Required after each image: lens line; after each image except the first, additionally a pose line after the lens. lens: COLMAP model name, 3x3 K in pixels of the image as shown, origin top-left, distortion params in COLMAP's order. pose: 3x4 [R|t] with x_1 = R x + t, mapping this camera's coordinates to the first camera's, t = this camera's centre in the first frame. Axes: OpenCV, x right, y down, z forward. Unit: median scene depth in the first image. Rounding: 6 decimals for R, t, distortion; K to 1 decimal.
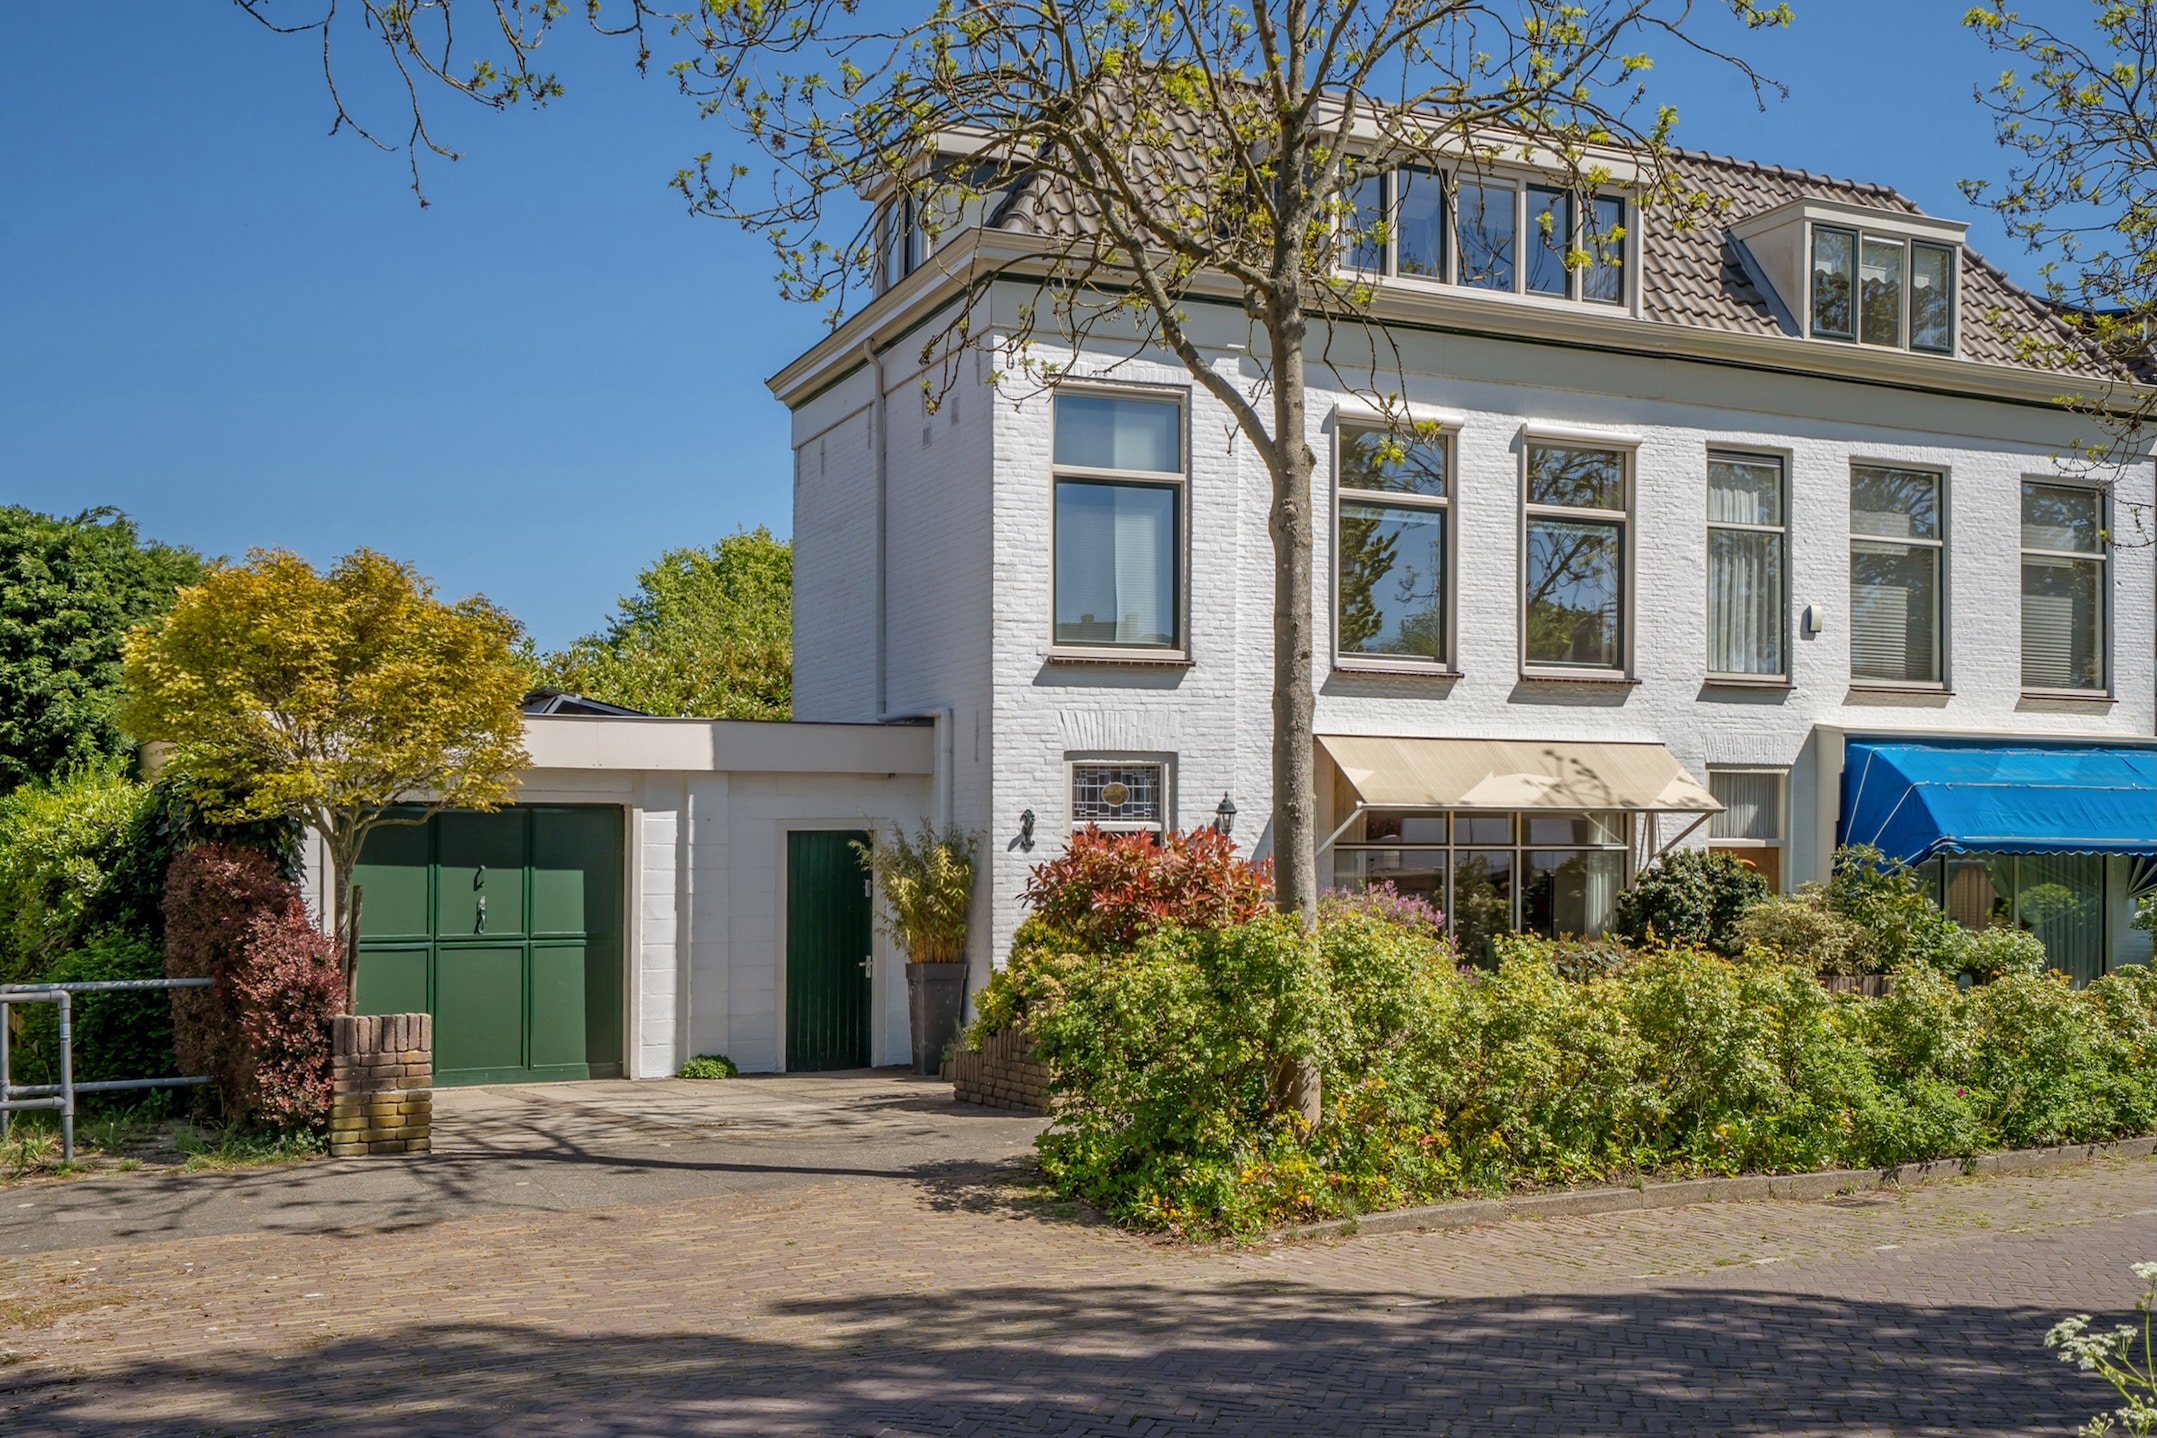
lens RADIAL K [[2207.3, 0, 1079.2], [0, 2207.3, 717.6], [0, 0, 1]] dist [0.010140, 0.000000]
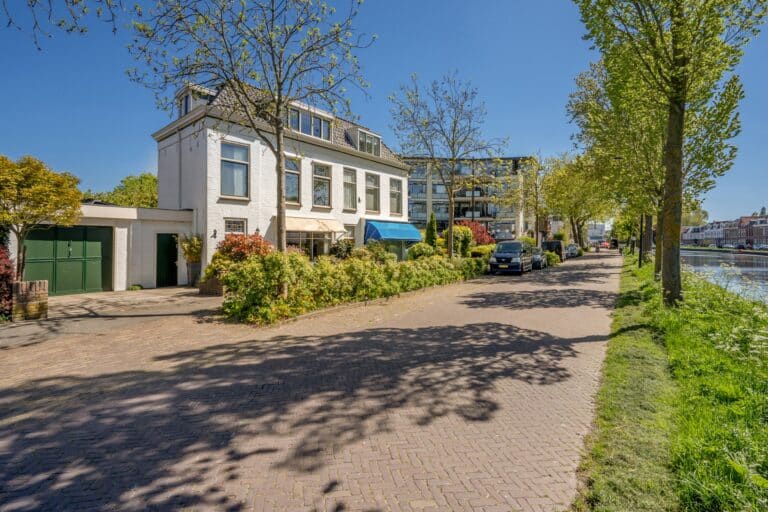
lens RADIAL K [[358.8, 0, 362.8], [0, 358.8, 236.6], [0, 0, 1]] dist [-0.001800, 0.000412]
pose [[0.923148, 0.010656, 0.384298, -0.031041], [-0.030962, 0.998429, 0.046689, 0.013609], [-0.383196, -0.055000, 0.922028, 0.205389]]
